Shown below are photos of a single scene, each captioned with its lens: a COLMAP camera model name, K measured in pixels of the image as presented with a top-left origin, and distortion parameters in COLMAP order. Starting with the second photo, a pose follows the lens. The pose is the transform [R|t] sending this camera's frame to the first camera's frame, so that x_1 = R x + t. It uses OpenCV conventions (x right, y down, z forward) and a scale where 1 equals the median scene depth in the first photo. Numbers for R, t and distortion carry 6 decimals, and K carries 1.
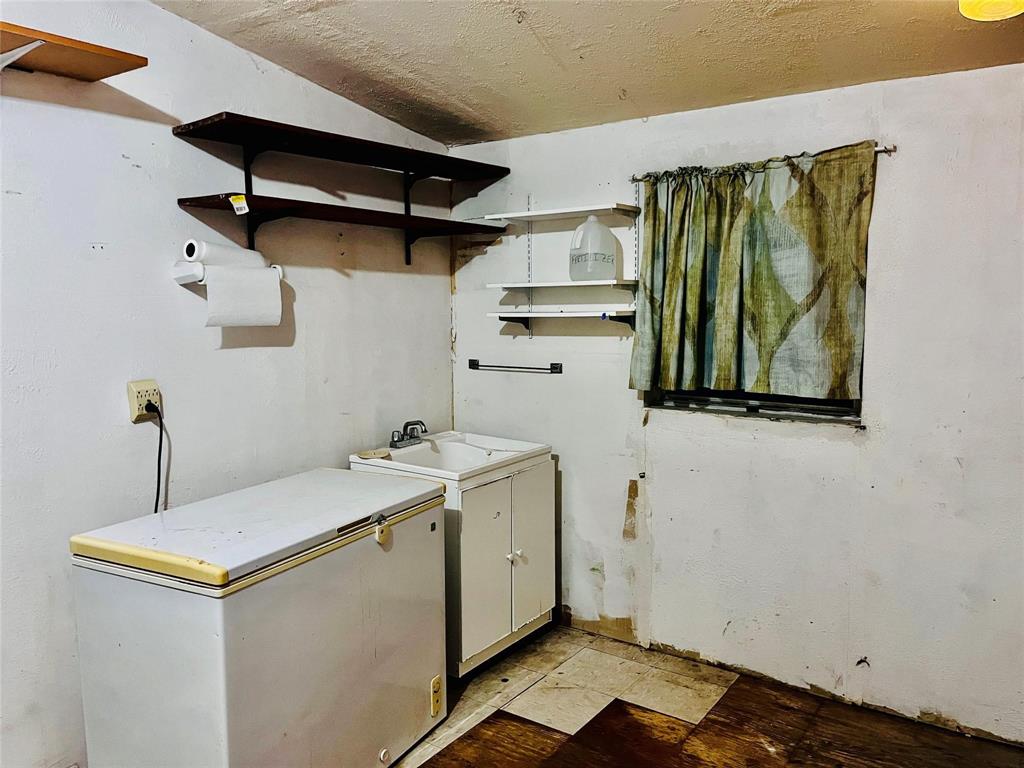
lens RADIAL K [[778.9, 0, 511.7], [0, 778.9, 389.9], [0, 0, 1]] dist [0.009986, 0.001924]
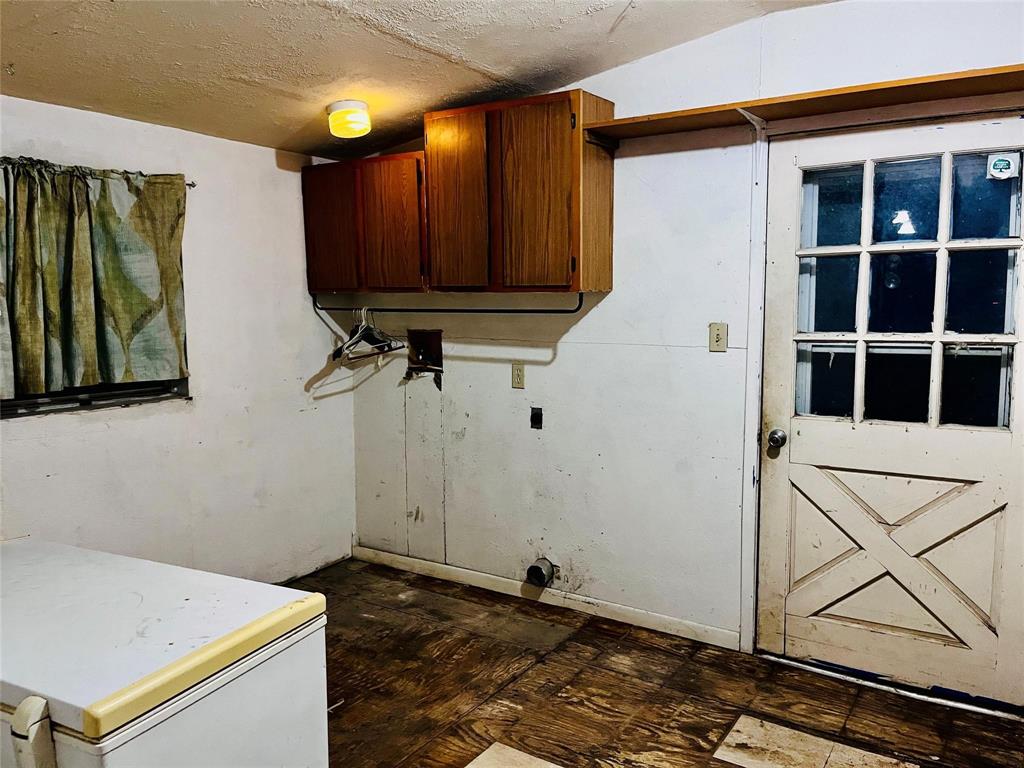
lens RADIAL K [[778.9, 0, 511.8], [0, 778.9, 380.9], [0, 0, 1]] dist [0.009986, 0.001924]
pose [[-0.043006, -0.103009, 0.993750, -0.818854], [0.111715, 0.987937, 0.107241, -0.057021], [-0.992809, 0.115629, -0.030979, 0.507010]]
